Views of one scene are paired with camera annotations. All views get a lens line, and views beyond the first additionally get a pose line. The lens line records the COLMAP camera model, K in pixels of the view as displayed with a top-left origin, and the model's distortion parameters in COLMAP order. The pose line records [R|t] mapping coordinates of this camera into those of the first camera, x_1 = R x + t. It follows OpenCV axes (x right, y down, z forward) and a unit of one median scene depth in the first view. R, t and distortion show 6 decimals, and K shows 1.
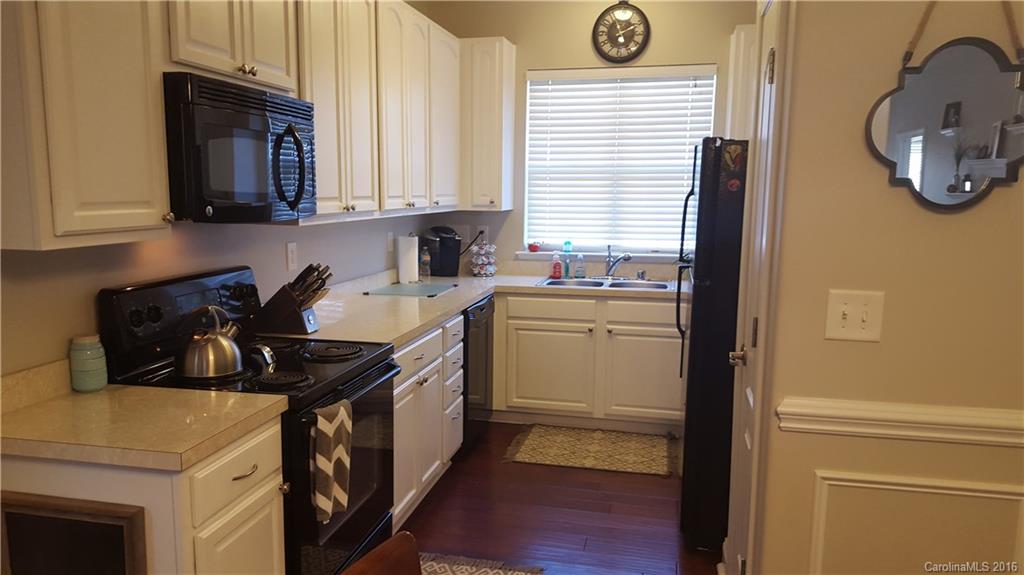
lens RADIAL K [[755.9, 0, 514.9], [0, 755.9, 292.4], [0, 0, 1]] dist [0.093391, -0.159184]
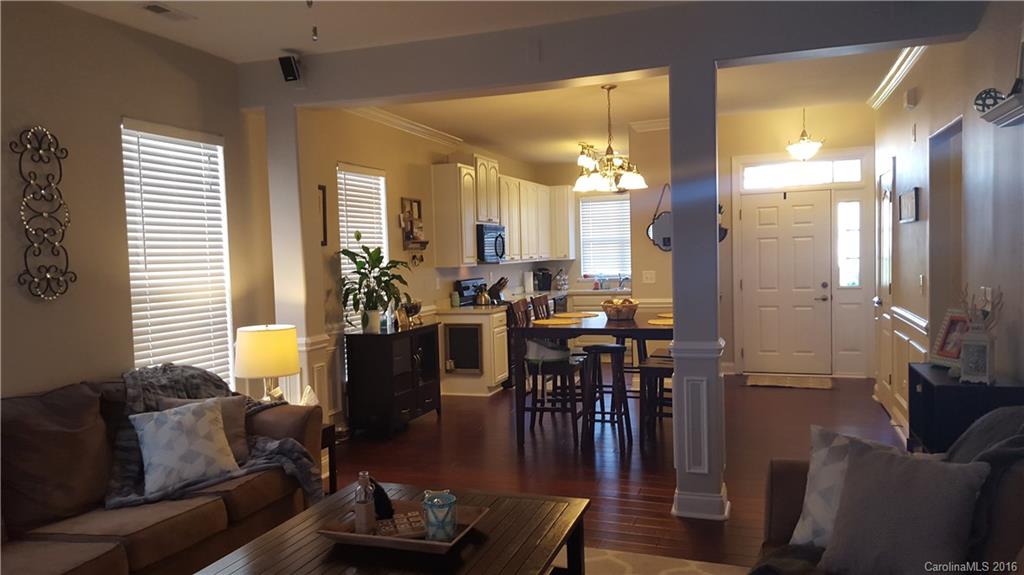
lens RADIAL K [[755.9, 0, 514.9], [0, 755.9, 292.4], [0, 0, 1]] dist [0.093391, -0.159184]
pose [[0.992252, -0.029875, -0.120597, 0.091387], [0.019910, 0.996350, -0.083003, 0.176793], [0.122637, 0.079959, 0.989225, -1.260828]]
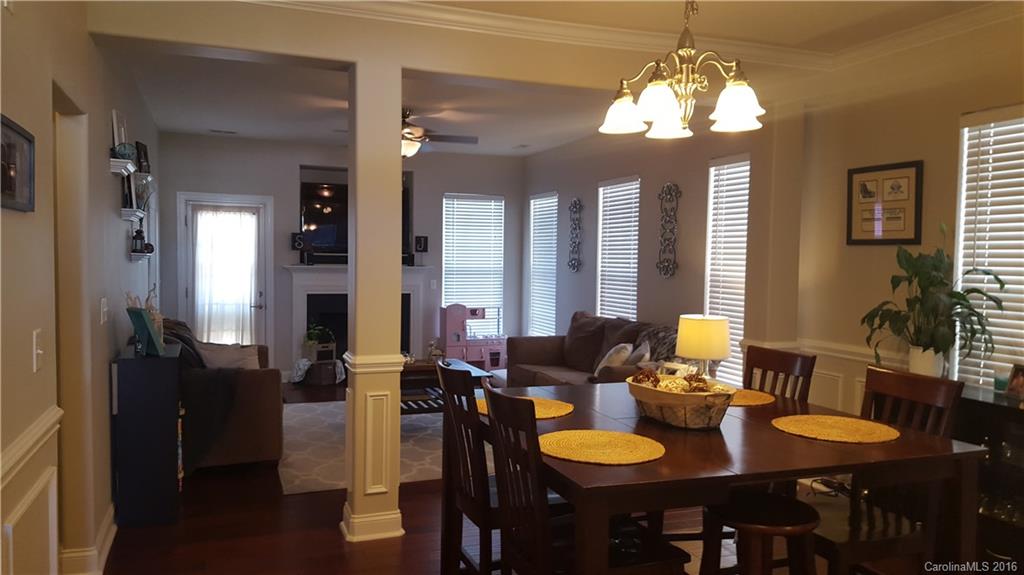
lens RADIAL K [[755.9, 0, 514.9], [0, 755.9, 292.4], [0, 0, 1]] dist [0.093391, -0.159184]
pose [[-0.839992, 0.008889, -0.542526, 0.516794], [-0.091159, 0.983342, 0.157252, -0.054388], [0.534886, 0.181546, -0.825189, 0.436347]]
